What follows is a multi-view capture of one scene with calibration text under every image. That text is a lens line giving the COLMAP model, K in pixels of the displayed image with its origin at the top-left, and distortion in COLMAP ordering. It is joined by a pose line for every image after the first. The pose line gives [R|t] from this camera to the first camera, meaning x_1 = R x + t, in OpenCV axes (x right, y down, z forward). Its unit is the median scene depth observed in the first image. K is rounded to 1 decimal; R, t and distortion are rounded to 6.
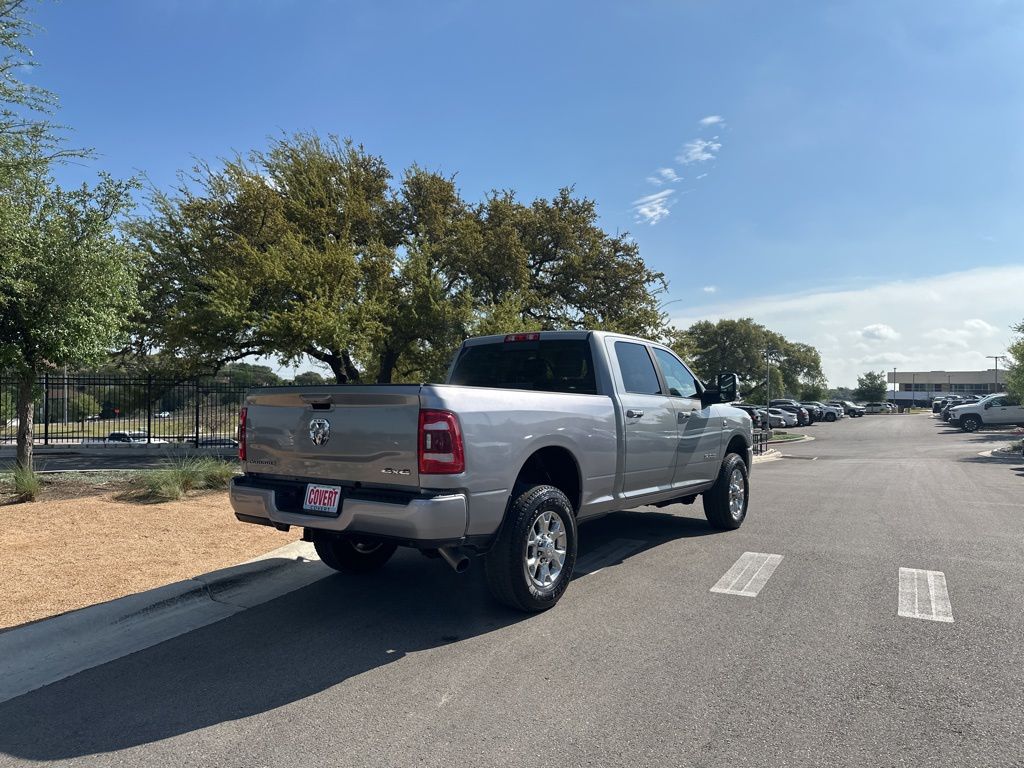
lens RADIAL K [[721.6, 0, 528.3], [0, 721.6, 391.0], [0, 0, 1]] dist [0.037594, -0.048701]
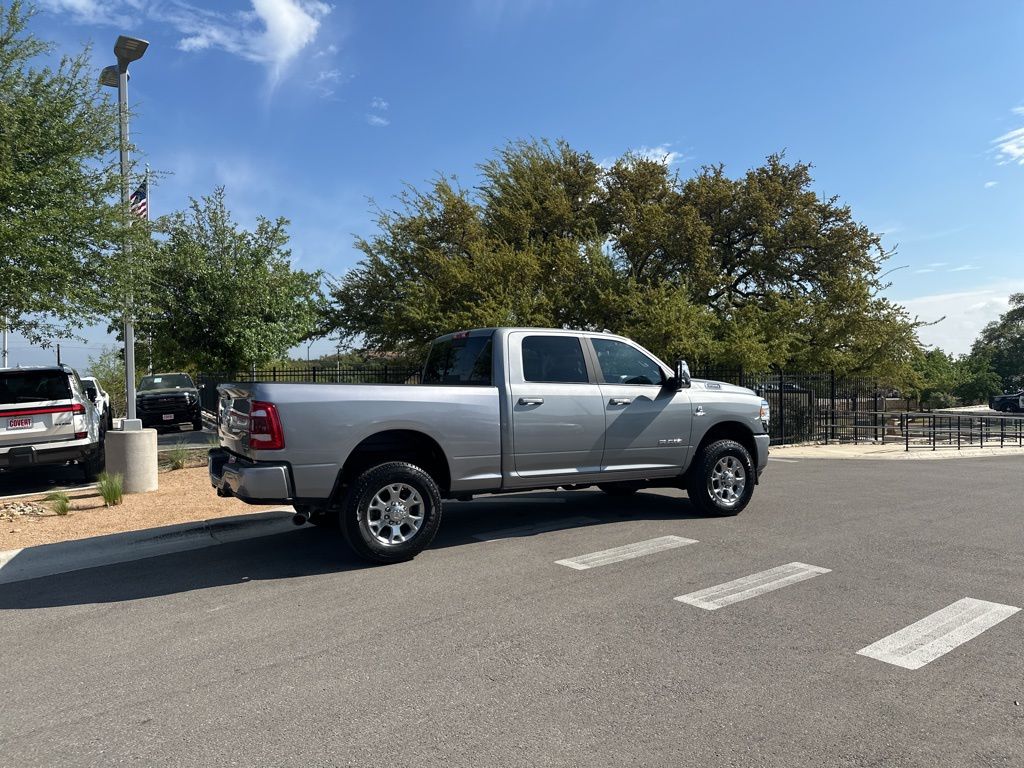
lens RADIAL K [[721.6, 0, 516.9], [0, 721.6, 392.5], [0, 0, 1]] dist [0.037594, -0.048701]
pose [[0.906078, -0.008539, -0.423025, 0.196658], [0.020292, 0.999523, 0.023287, -0.002799], [0.422624, -0.029684, 0.905819, -0.003257]]
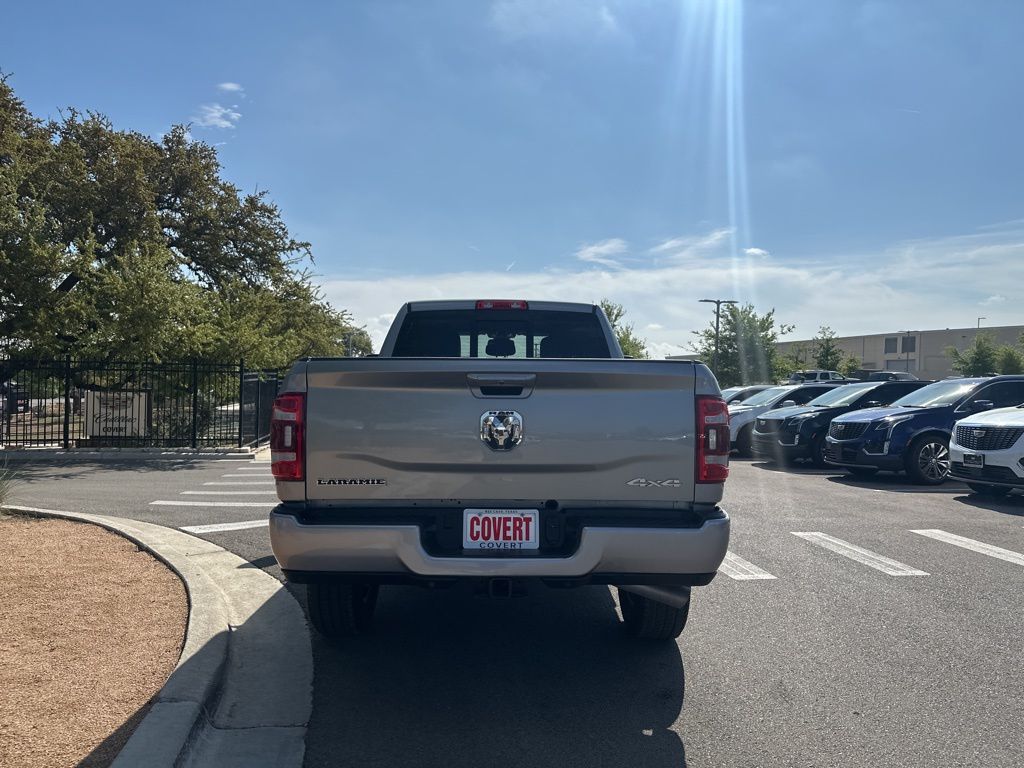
lens RADIAL K [[721.6, 0, 405.7], [0, 721.6, 385.4], [0, 0, 1]] dist [0.037594, -0.048701]
pose [[0.815408, 0.010028, 0.578800, -0.302570], [-0.021998, 0.999665, 0.013670, 0.004311], [-0.578469, -0.023879, 0.815355, 0.213988]]
